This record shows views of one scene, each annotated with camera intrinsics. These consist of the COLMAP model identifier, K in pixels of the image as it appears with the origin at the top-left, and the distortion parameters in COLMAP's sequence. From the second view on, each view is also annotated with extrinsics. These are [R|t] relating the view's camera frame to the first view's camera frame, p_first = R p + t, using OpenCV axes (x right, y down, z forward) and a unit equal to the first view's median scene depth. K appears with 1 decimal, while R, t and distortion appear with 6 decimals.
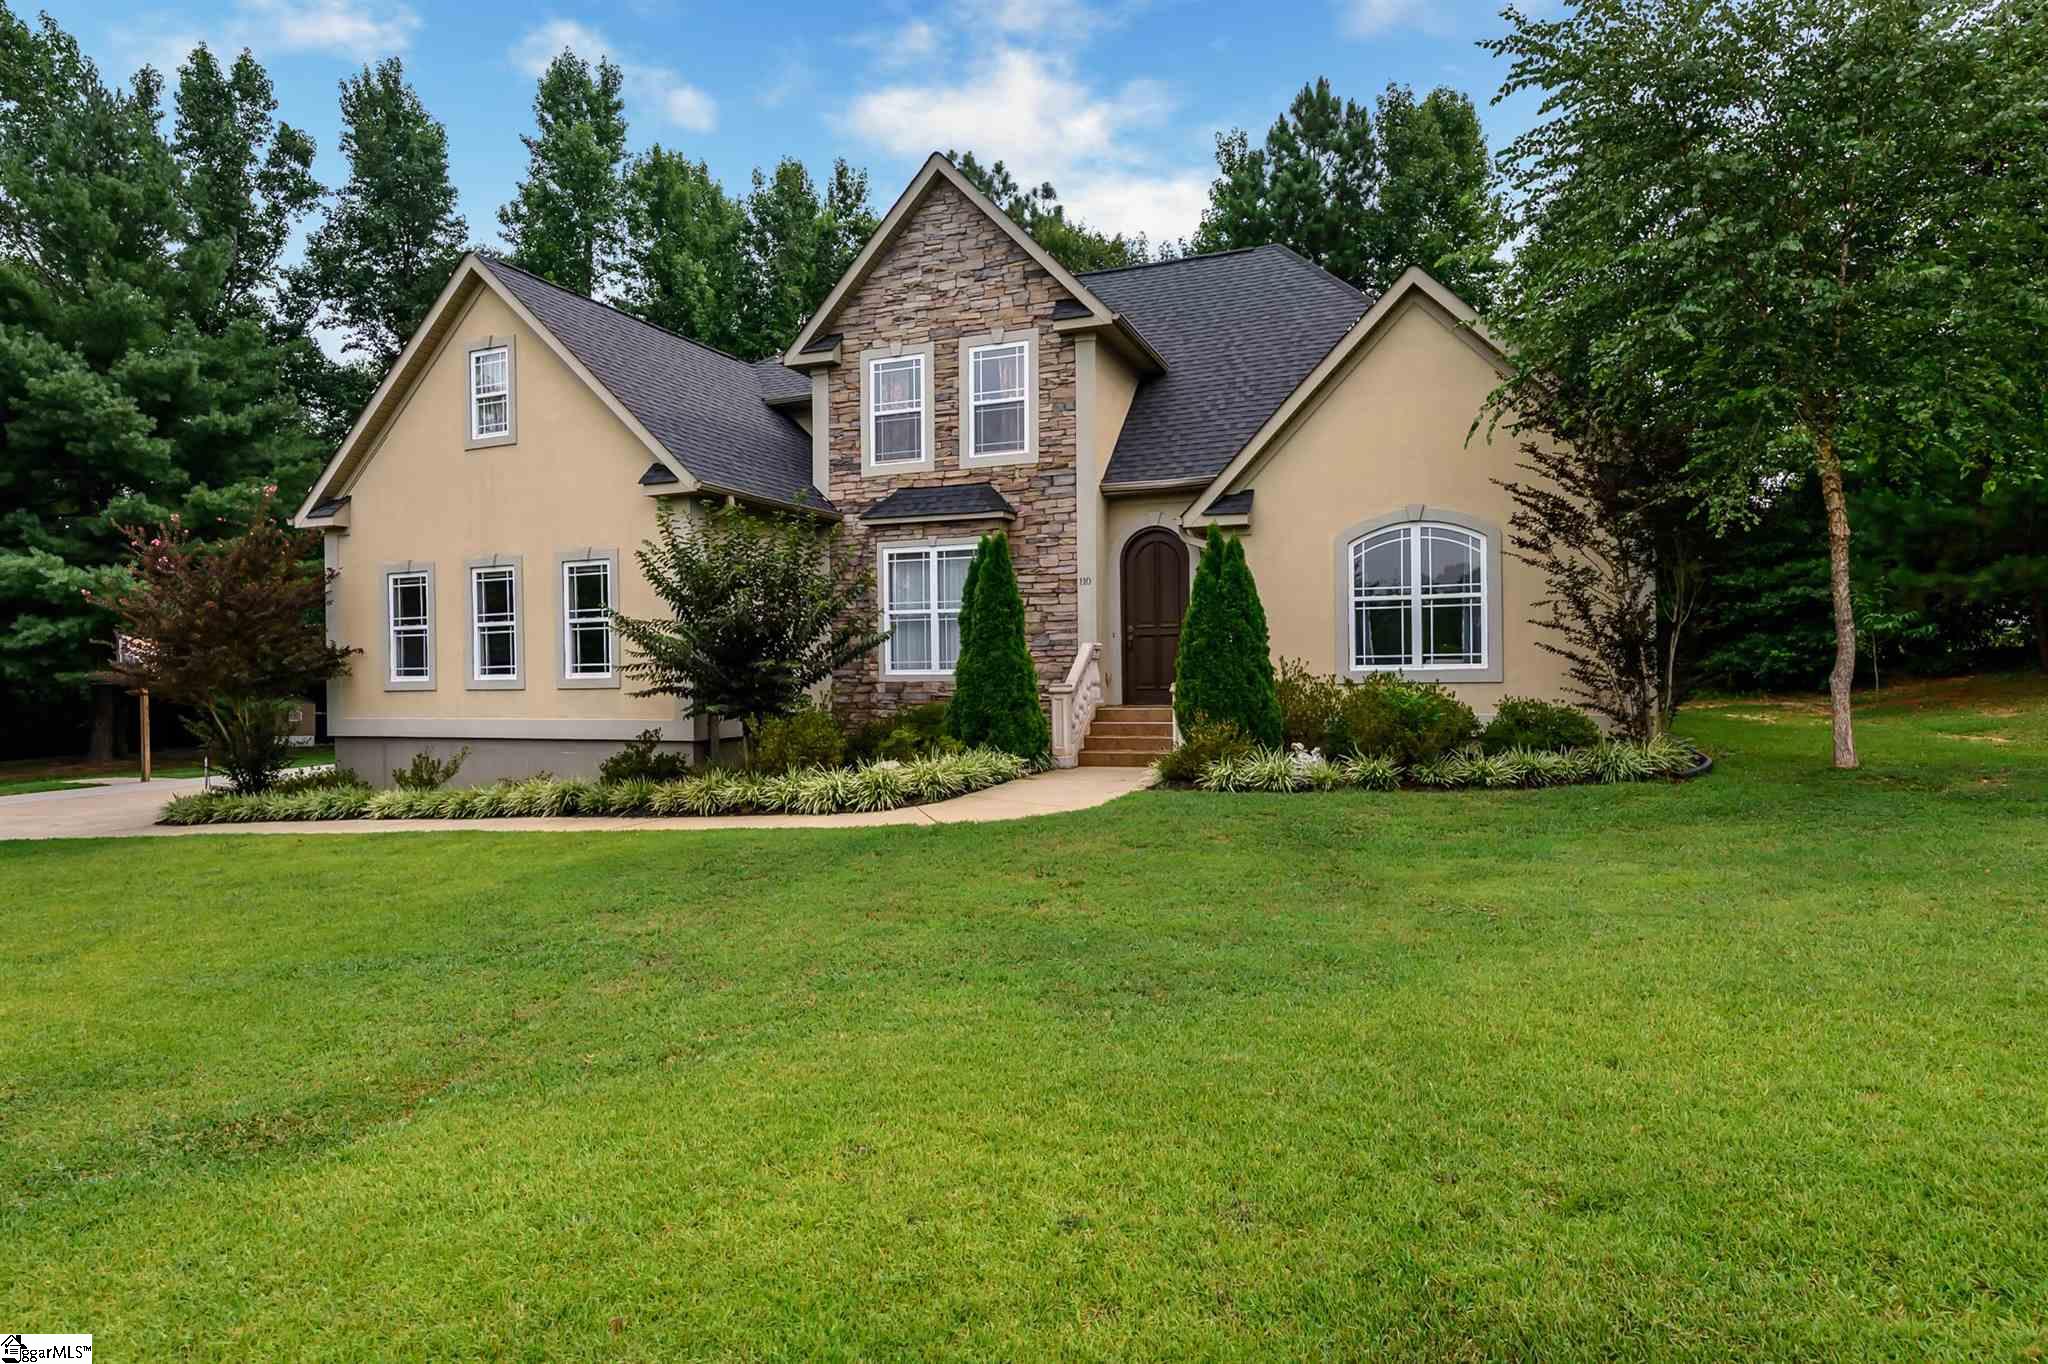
lens RADIAL K [[1134.7, 0, 1021.1], [0, 1134.7, 699.1], [0, 0, 1]] dist [0.019230, -0.001569]
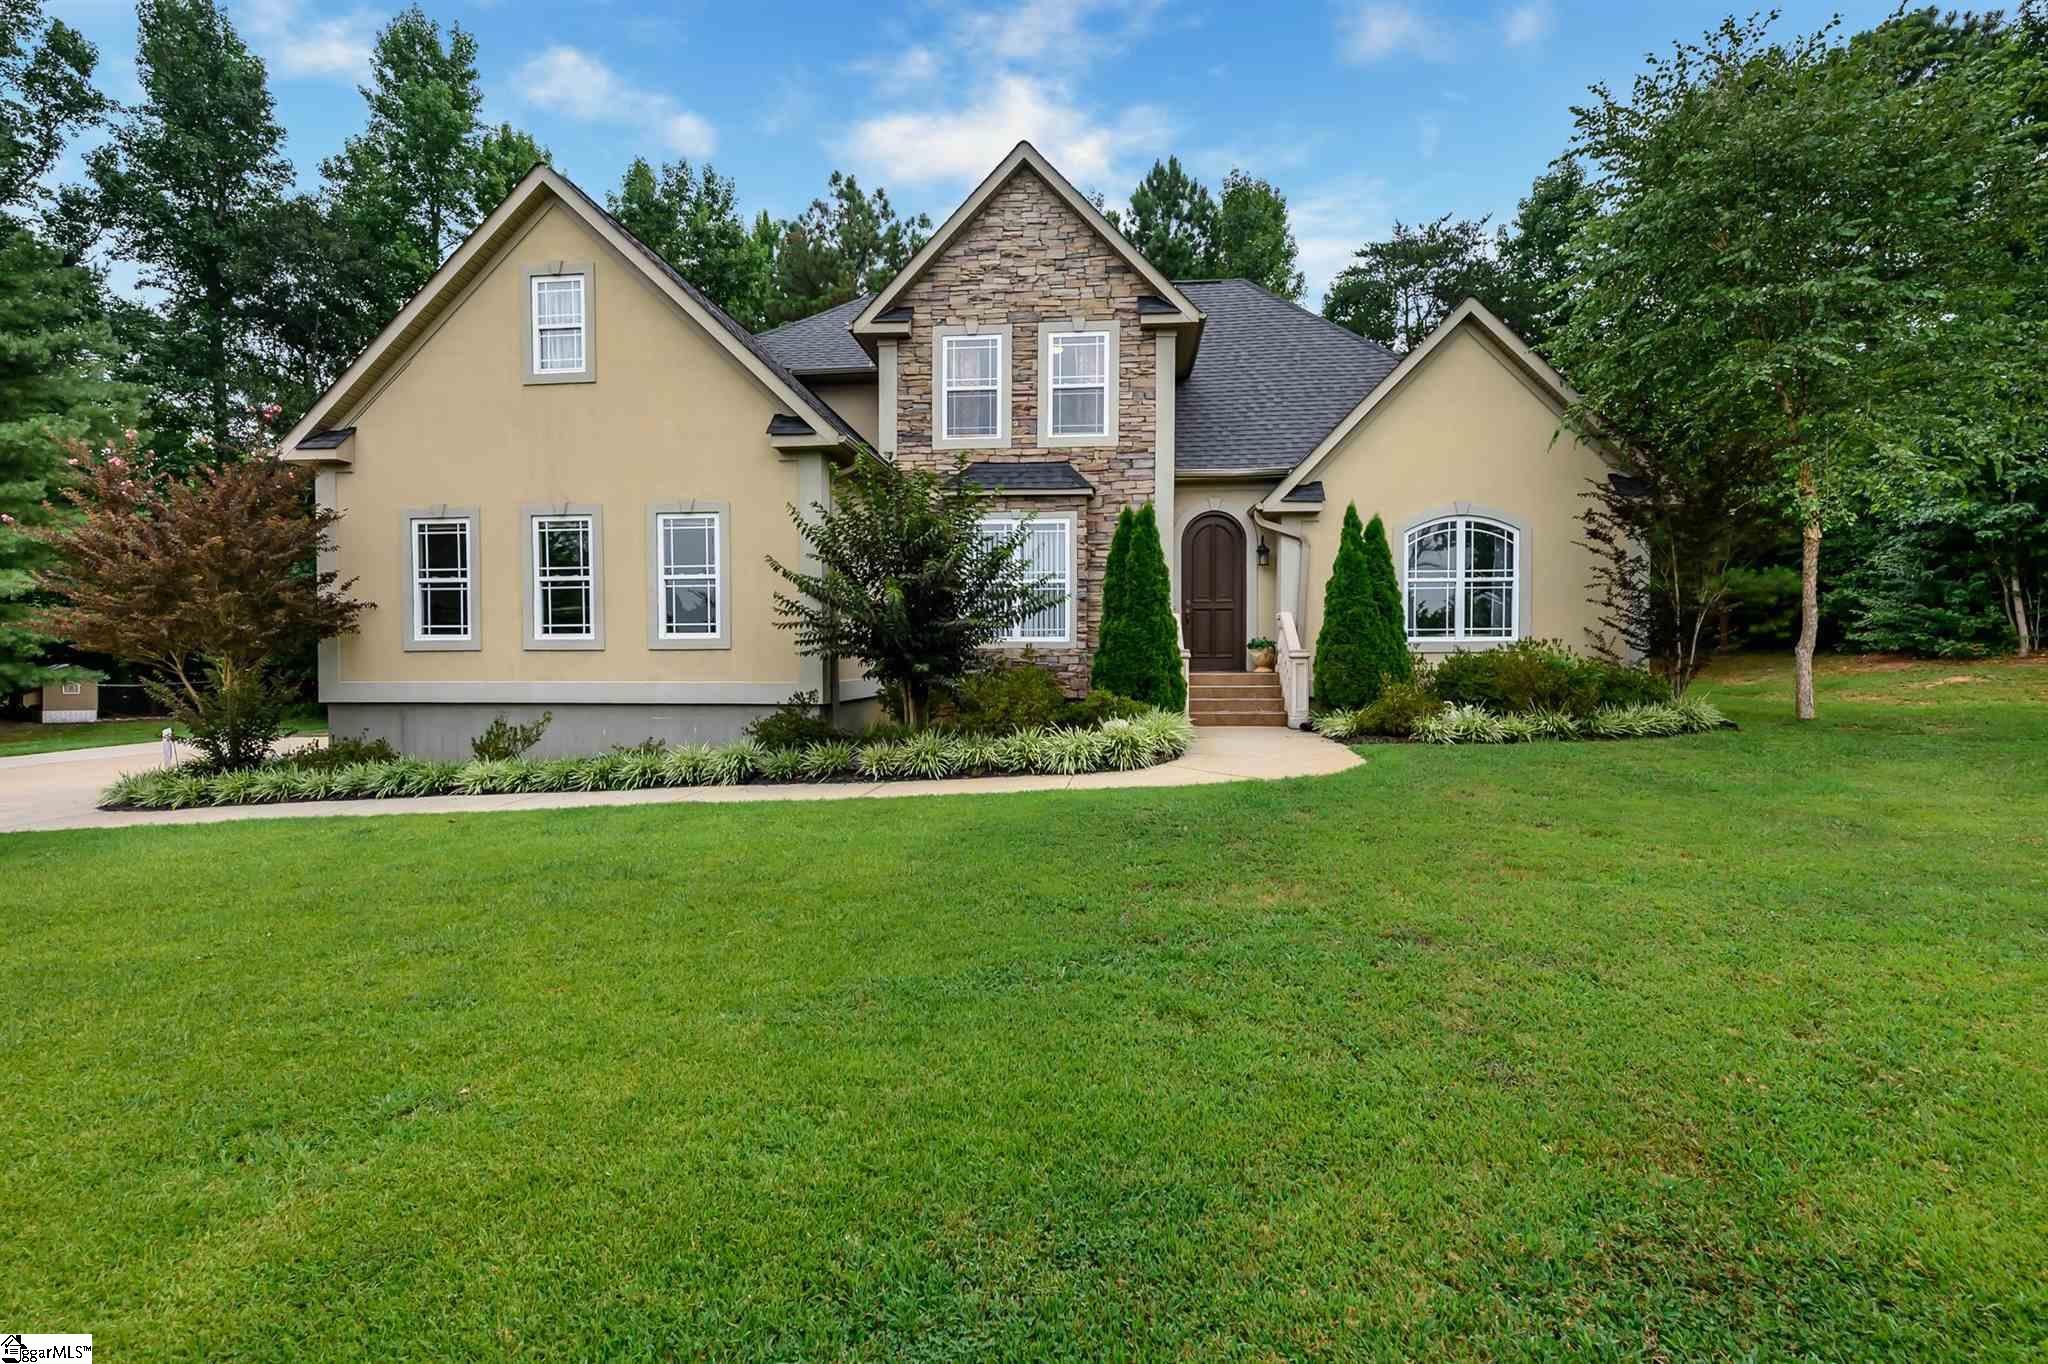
lens RADIAL K [[938.0, 0, 1024.8], [0, 938.0, 691.1], [0, 0, 1]] dist [0.010988, 0.000514]
pose [[0.957383, -0.000011, 0.288820, -0.319555], [-0.003260, 0.999936, 0.010844, 0.014908], [-0.288802, -0.011324, 0.957322, 0.165738]]
